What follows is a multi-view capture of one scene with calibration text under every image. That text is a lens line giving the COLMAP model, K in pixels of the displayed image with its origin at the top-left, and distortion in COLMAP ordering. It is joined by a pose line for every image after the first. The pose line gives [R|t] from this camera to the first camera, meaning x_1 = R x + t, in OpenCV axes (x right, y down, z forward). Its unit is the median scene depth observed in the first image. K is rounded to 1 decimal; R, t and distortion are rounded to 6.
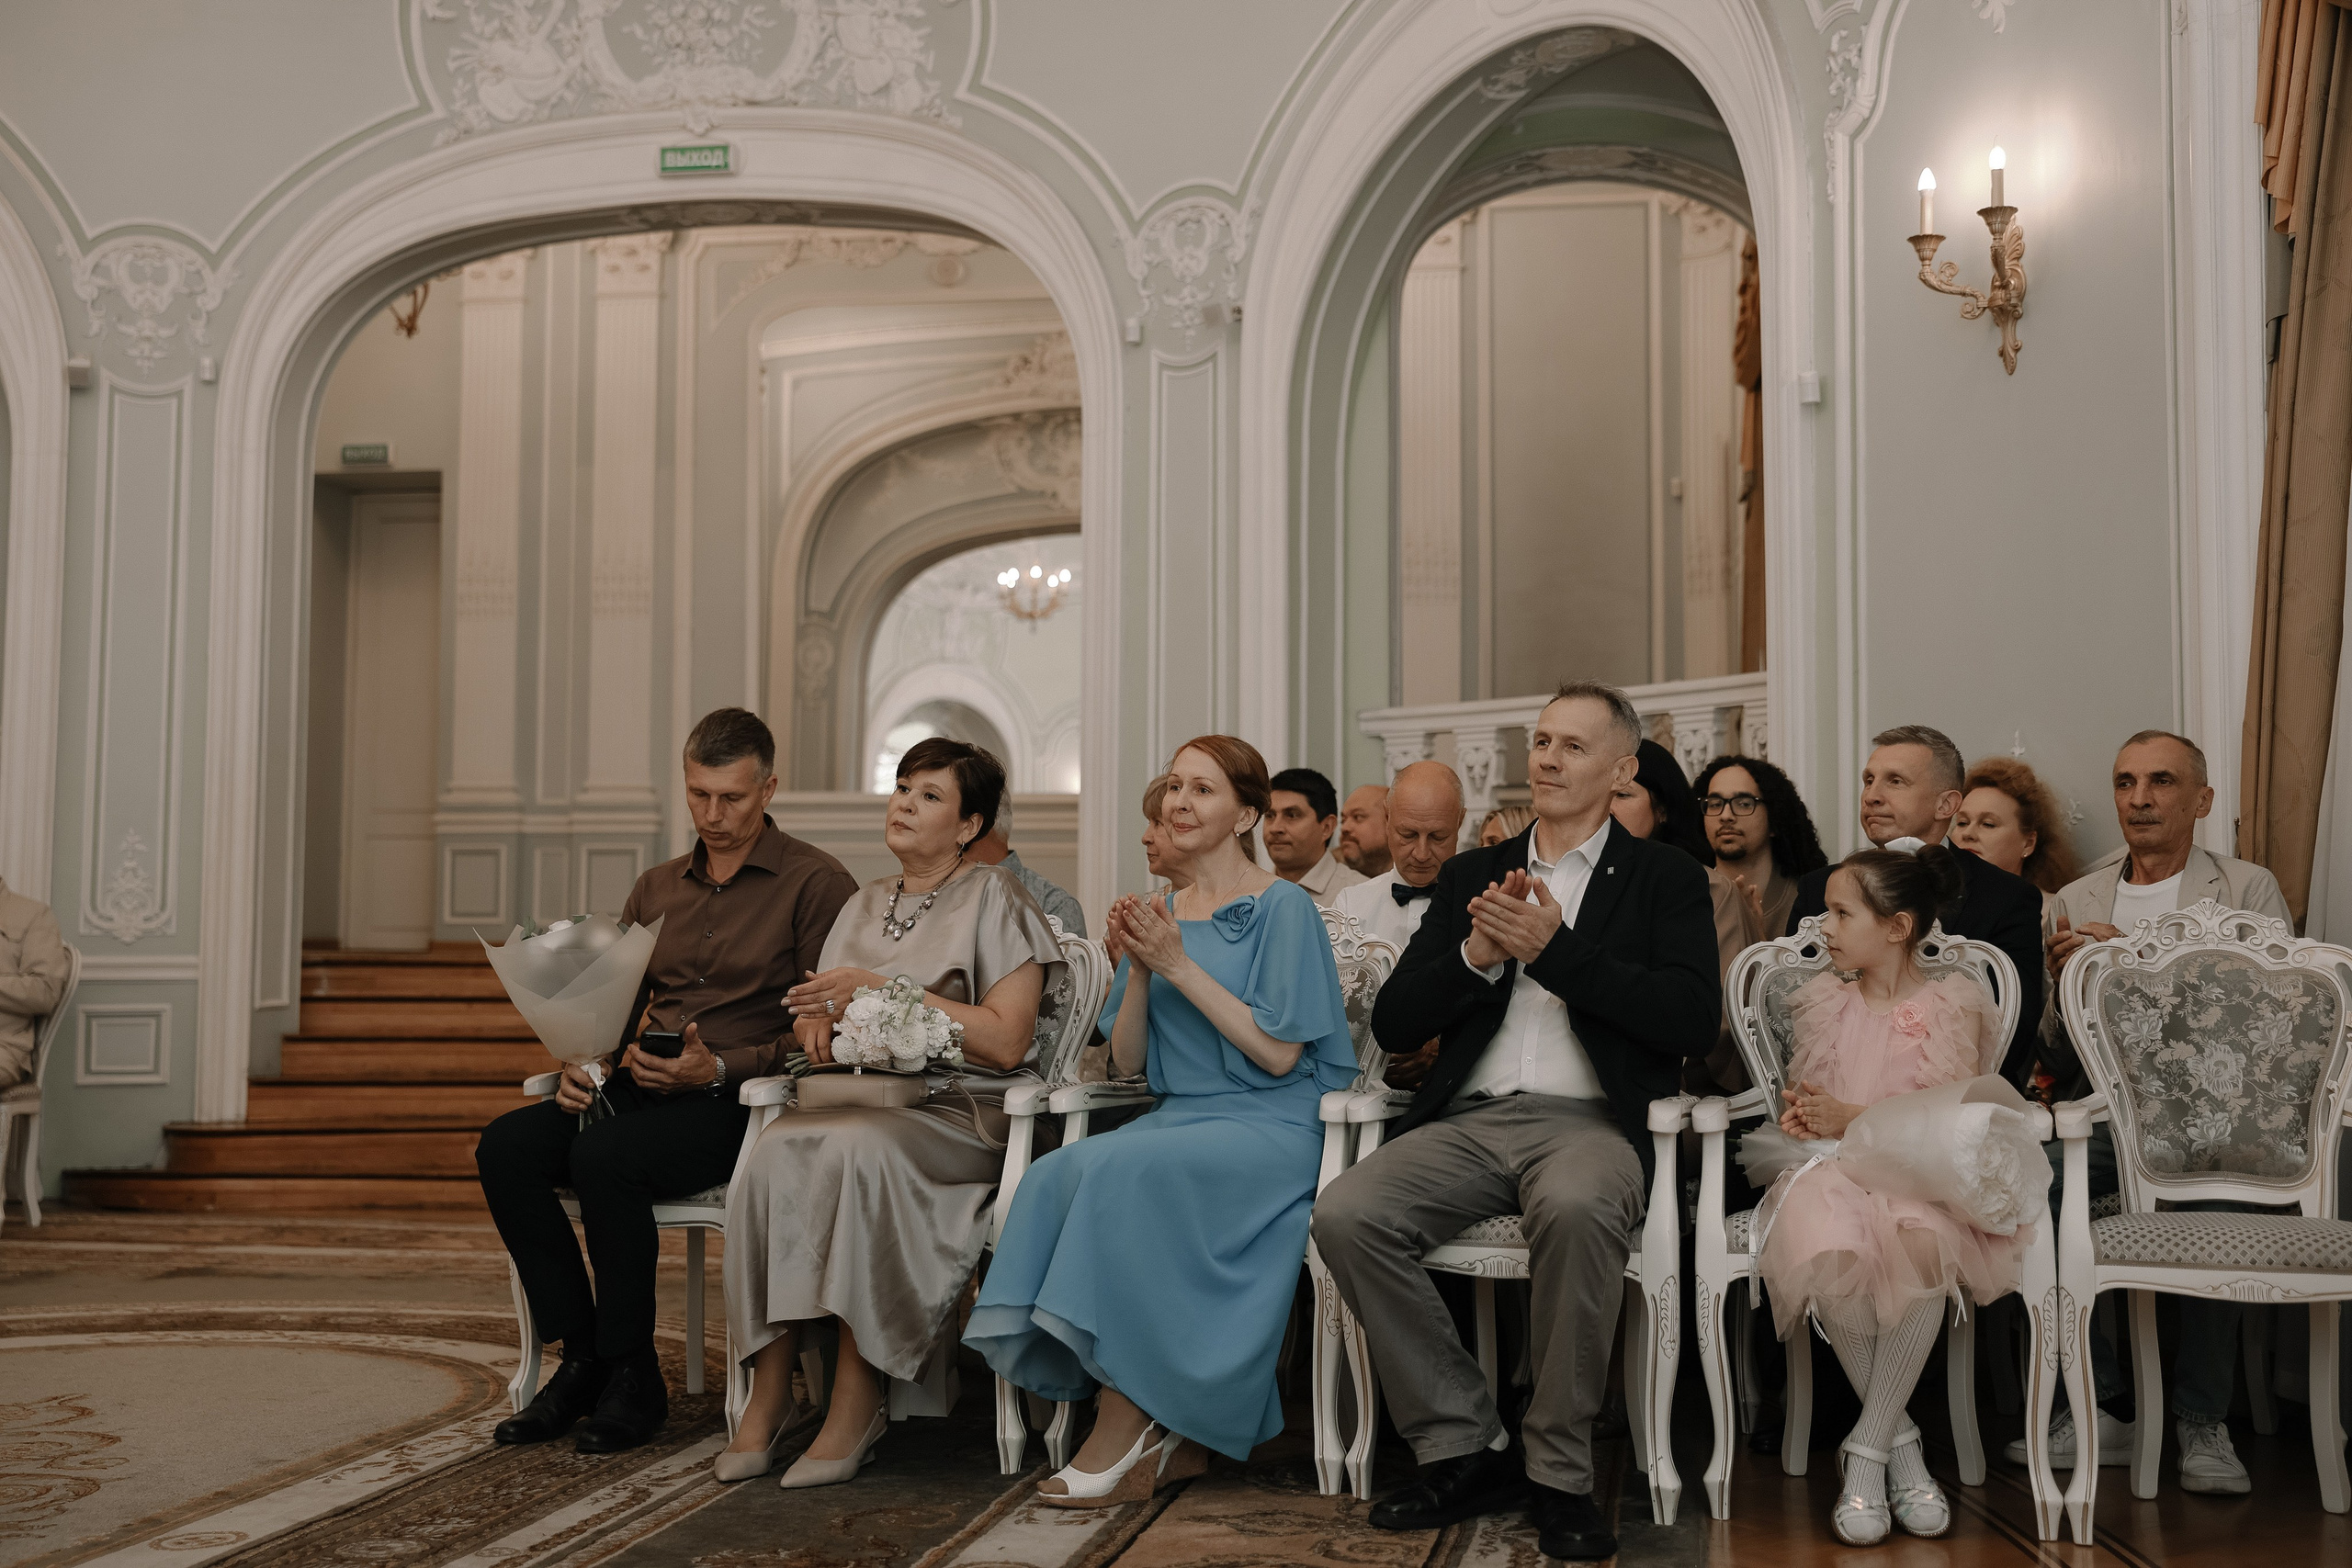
lens RADIAL K [[2619.3, 0, 1165.3], [0, 2619.3, 765.4], [0, 0, 1]] dist [0.045052, 0.000000]
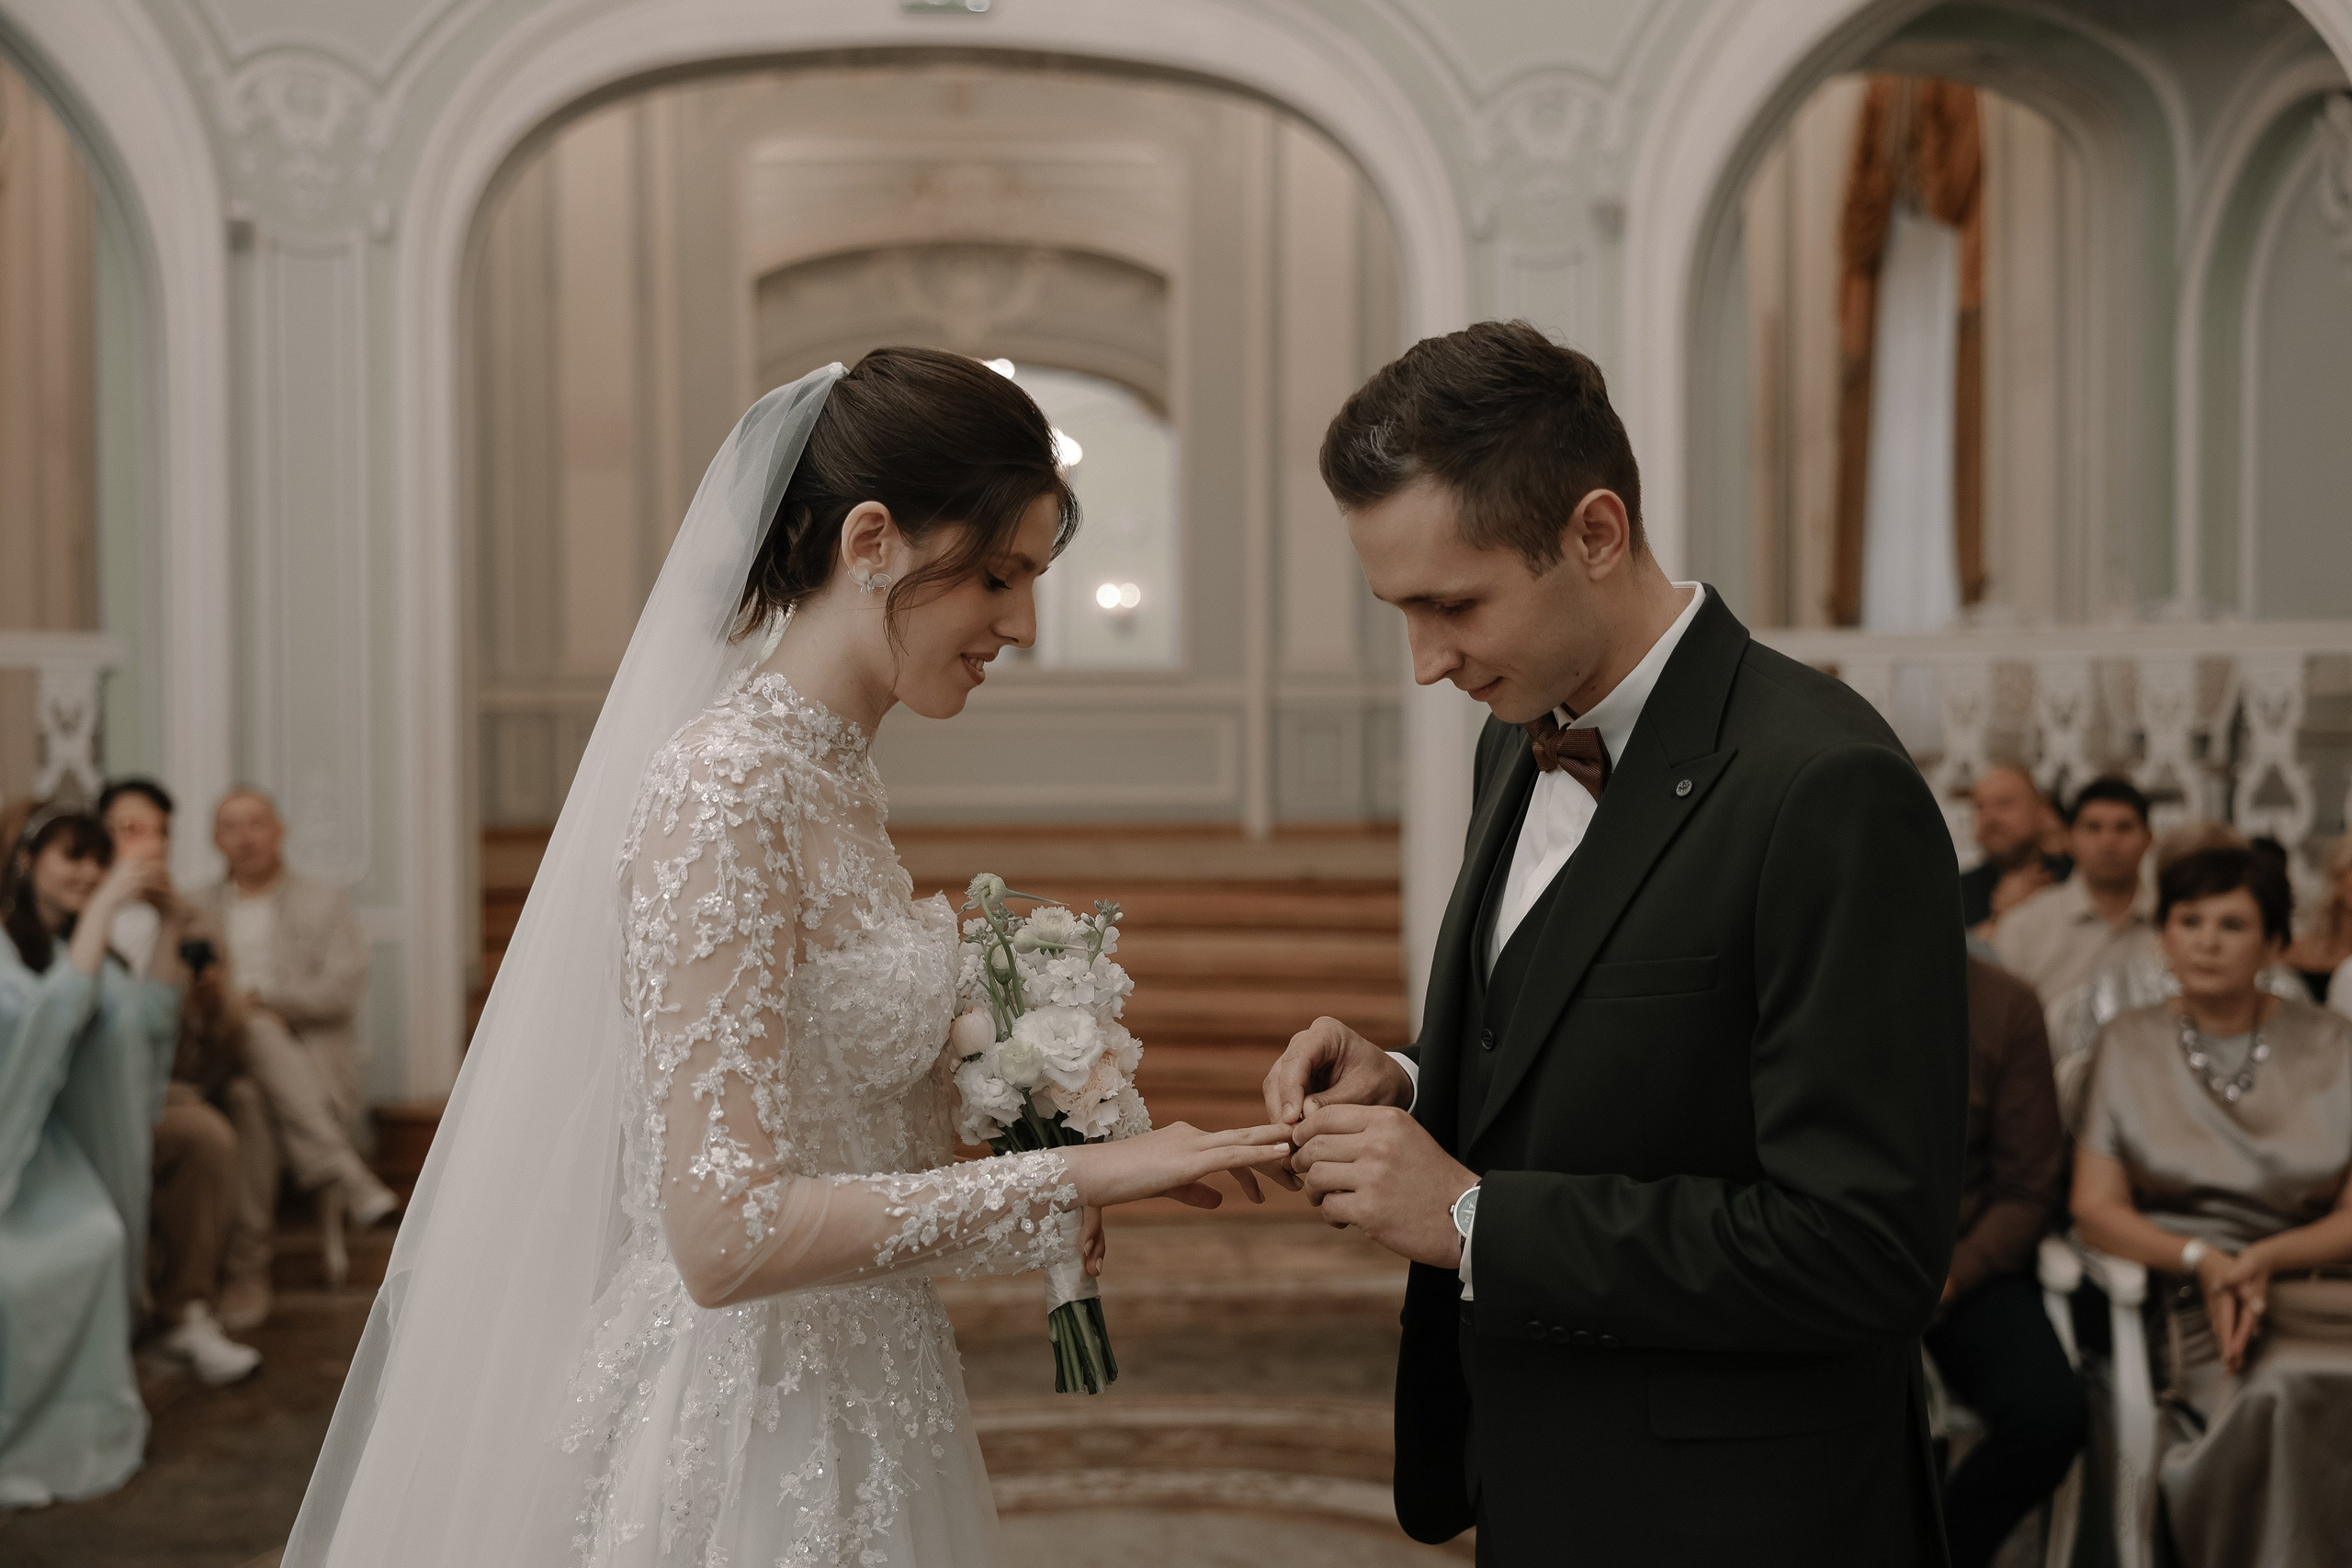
lens RADIAL K [[2531.5, 0, 1196.0], [0, 2531.5, 794.9], [0, 0, 1]] dist [0.008425, 0.000000]
pose [[0.971995, -0.017550, 0.234343, -0.300896], [-0.006431, 0.994848, 0.101178, -0.050857], [-0.234912, -0.099852, 0.966874, 0.135942]]
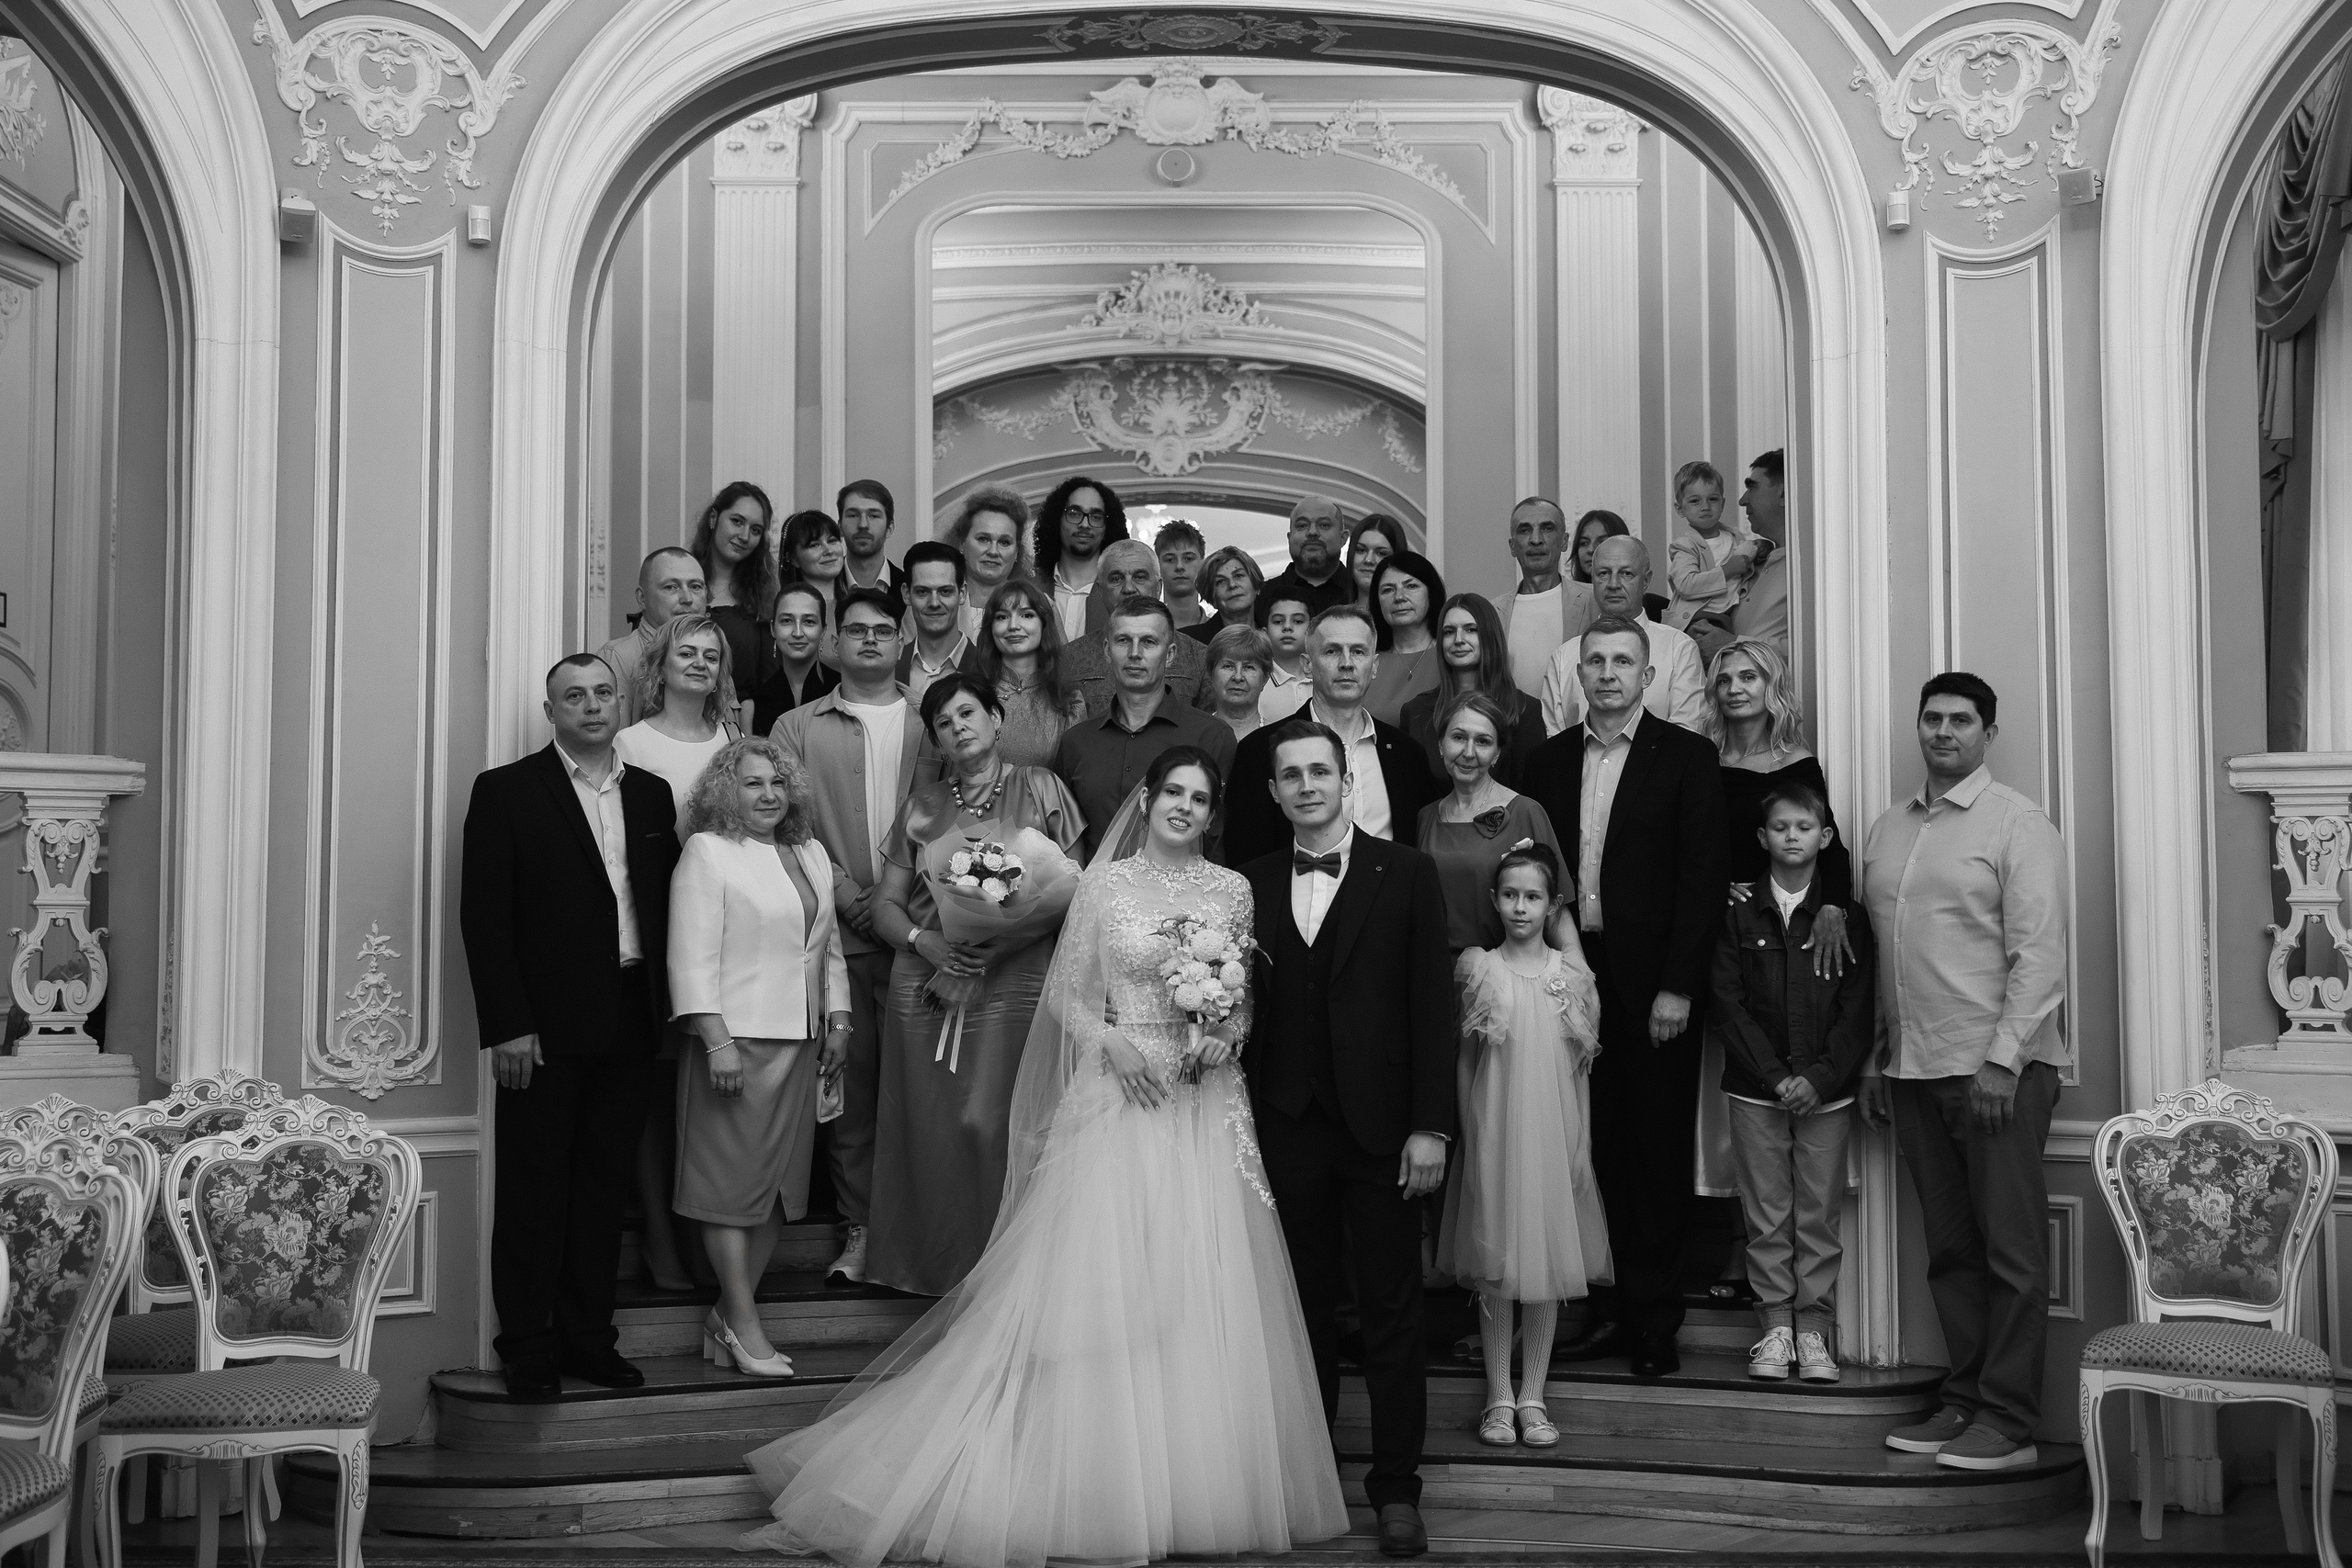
lens RADIAL K [[2531.5, 0, 1175.9], [0, 2531.5, 775.3], [0, 0, 1]] dist [0.008425, 0.000000]
pose [[0.985840, 0.002907, 0.167662, -0.295321], [-0.005456, 0.999876, 0.014744, -0.022678], [-0.167599, -0.015450, 0.985734, 0.342217]]
